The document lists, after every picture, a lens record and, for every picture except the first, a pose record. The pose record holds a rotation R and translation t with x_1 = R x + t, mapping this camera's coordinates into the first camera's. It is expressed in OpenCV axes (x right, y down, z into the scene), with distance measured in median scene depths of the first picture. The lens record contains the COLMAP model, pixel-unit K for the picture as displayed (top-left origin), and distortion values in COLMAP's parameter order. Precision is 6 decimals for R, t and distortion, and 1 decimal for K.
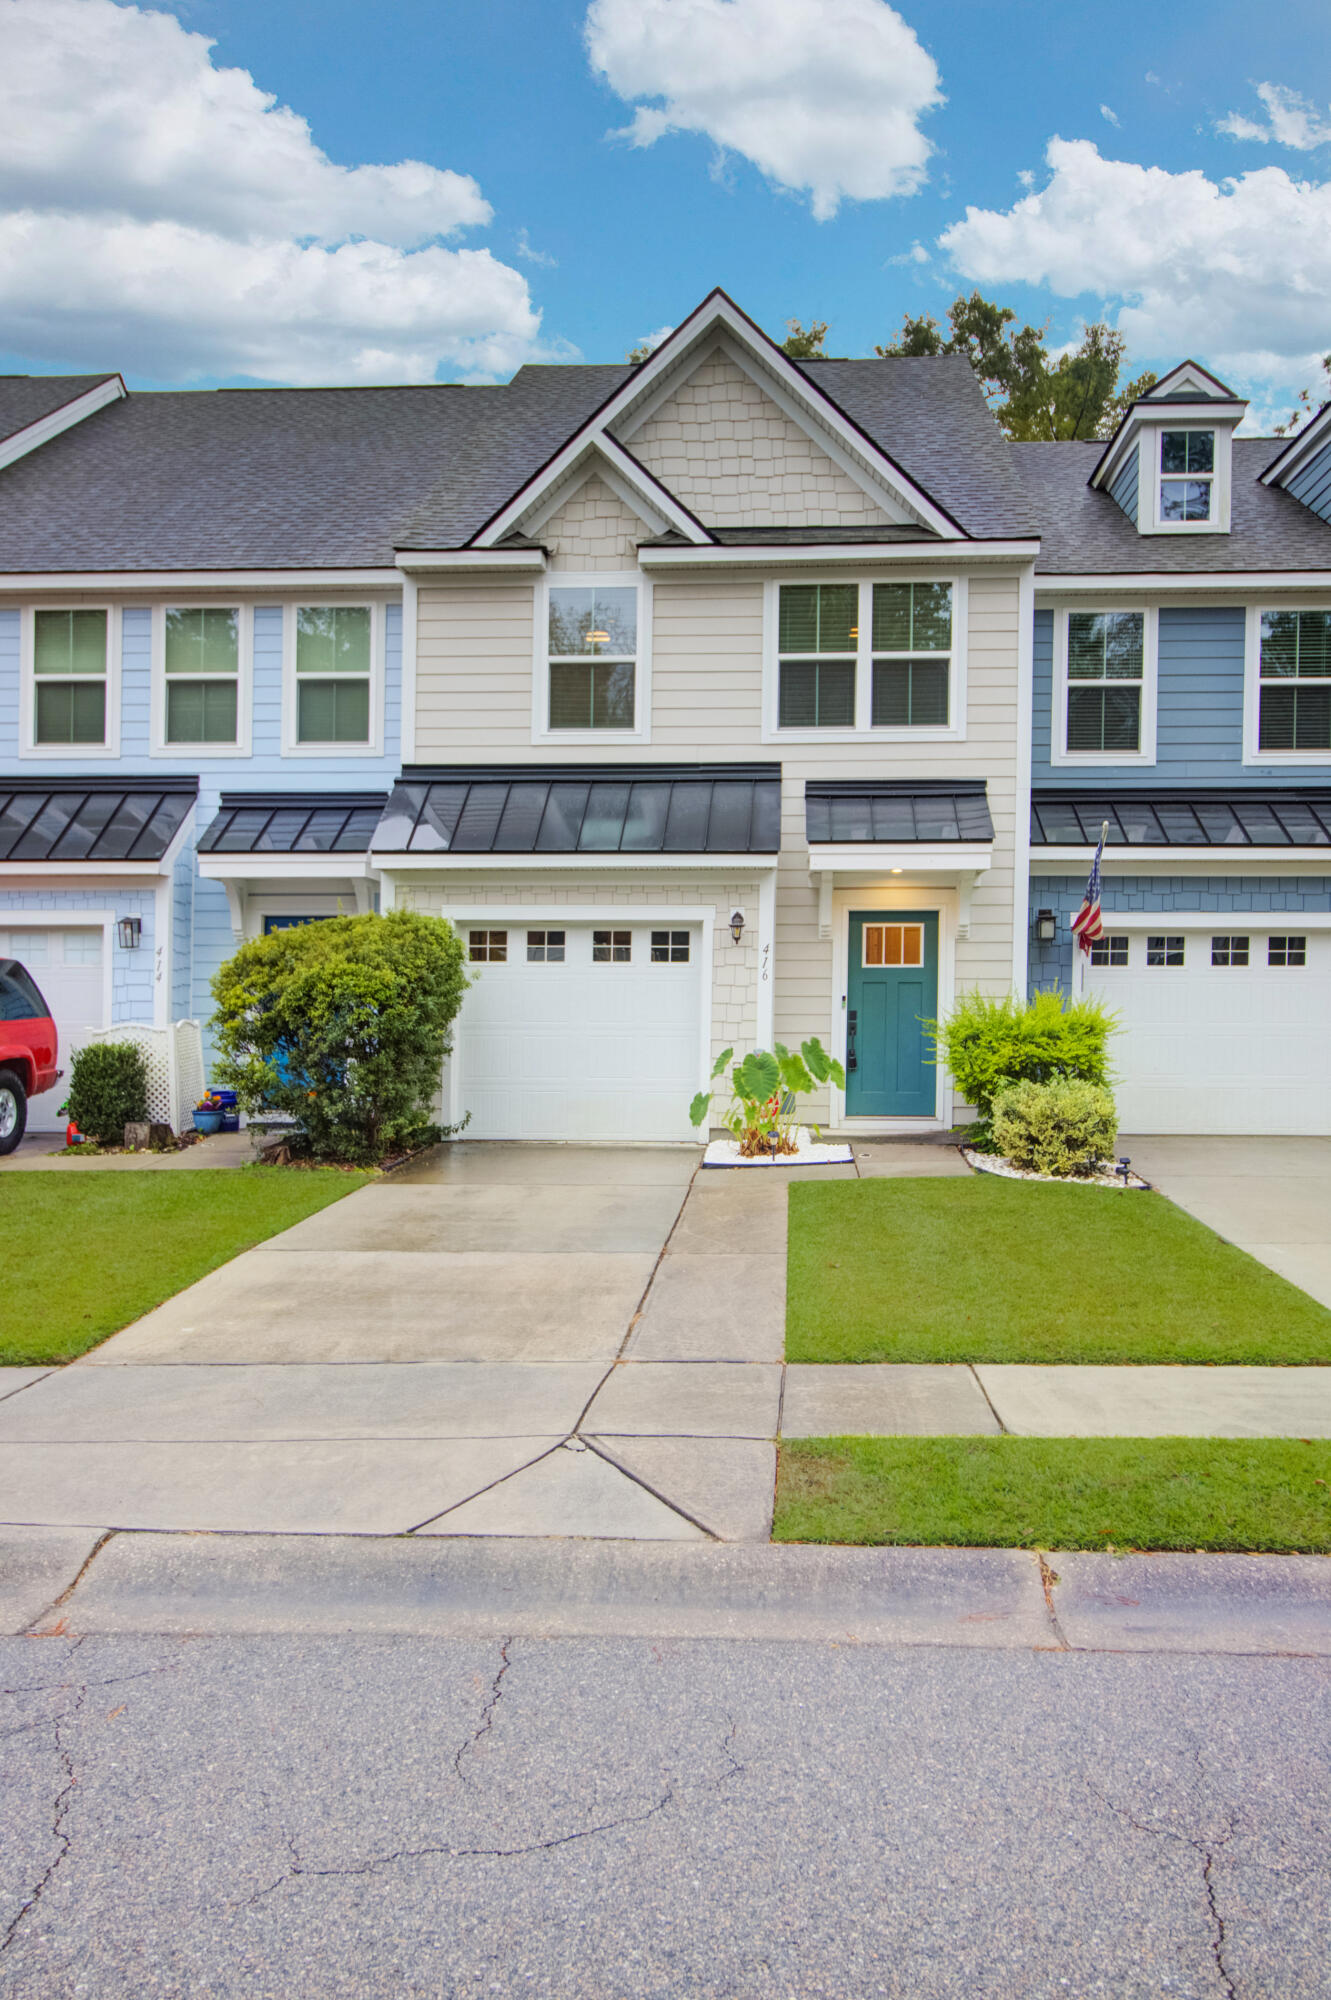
lens RADIAL K [[1669.2, 0, 664.3], [0, 1669.2, 995.8], [0, 0, 1]] dist [0.004493, -0.004586]
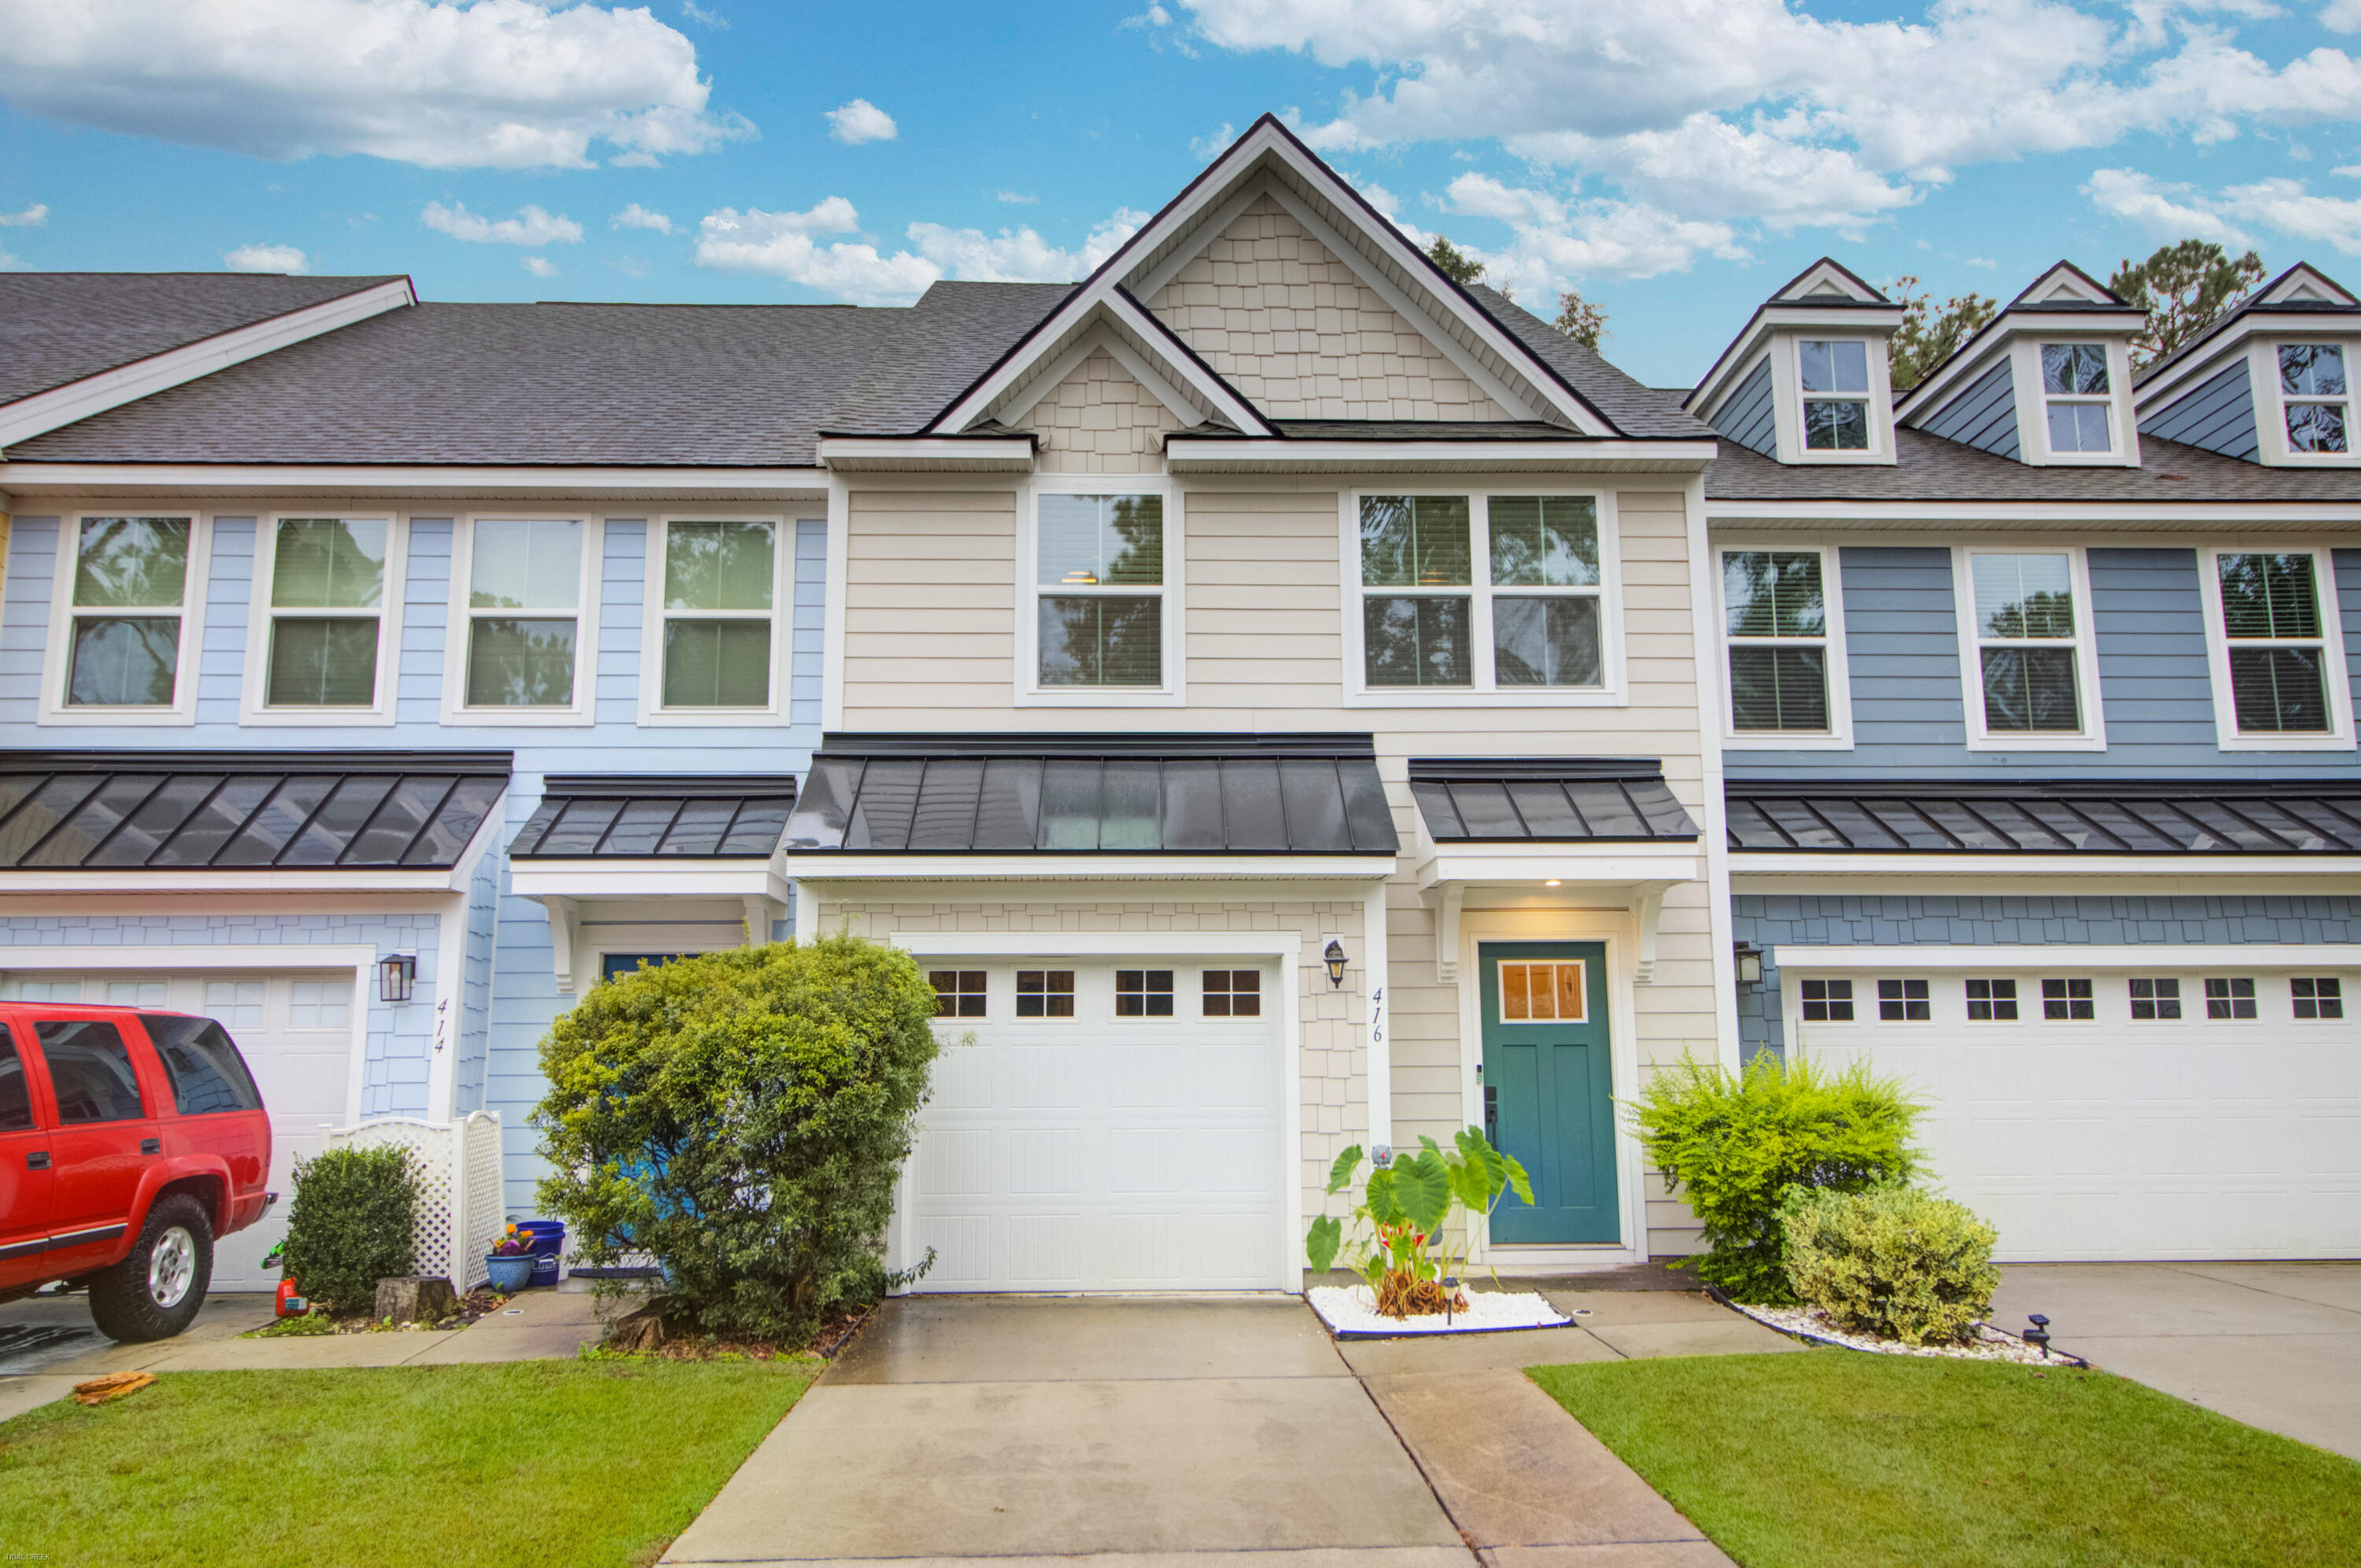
lens RADIAL K [[1808.6, 0, 1179.3], [0, 1808.6, 795.6], [0, 0, 1]] dist [0.012210, -0.012501]
pose [[0.993198, 0.010236, 0.115985, -0.100692], [0.008127, 0.987604, -0.156754, 0.006058], [-0.116151, 0.156631, 0.980804, 0.259654]]
